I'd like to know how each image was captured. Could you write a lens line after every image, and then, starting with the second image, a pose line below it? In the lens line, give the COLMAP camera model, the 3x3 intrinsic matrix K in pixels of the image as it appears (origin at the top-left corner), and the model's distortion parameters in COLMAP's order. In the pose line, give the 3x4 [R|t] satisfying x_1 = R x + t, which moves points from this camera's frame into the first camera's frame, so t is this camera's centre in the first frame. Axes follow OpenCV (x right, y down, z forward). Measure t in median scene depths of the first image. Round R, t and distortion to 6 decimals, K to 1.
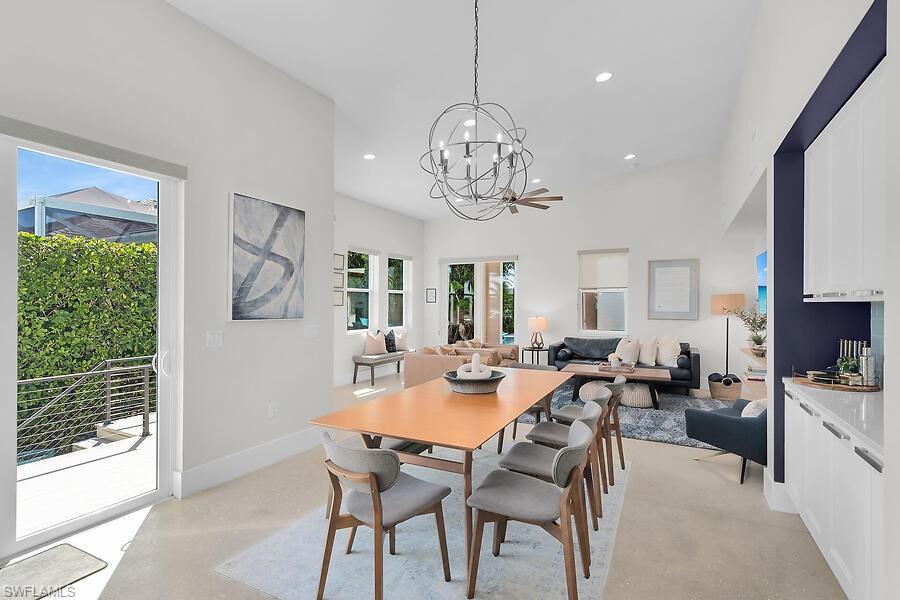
lens RADIAL K [[436.8, 0, 450.2], [0, 436.8, 304.6], [0, 0, 1]] dist [0.001885, 0.000103]
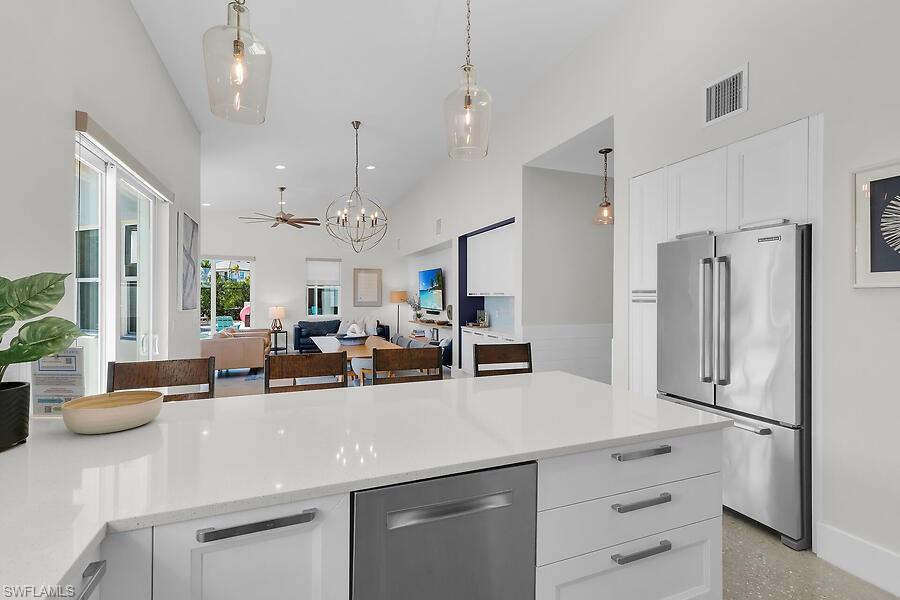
lens RADIAL K [[406.1, 0, 449.6], [0, 406.1, 296.5], [0, 0, 1]] dist [0.012826, 0.000648]
pose [[0.658194, -0.002173, 0.752845, -0.426102], [0.001438, 0.999998, 0.001629, -0.003731], [-0.752847, 0.000010, 0.658195, -0.201056]]
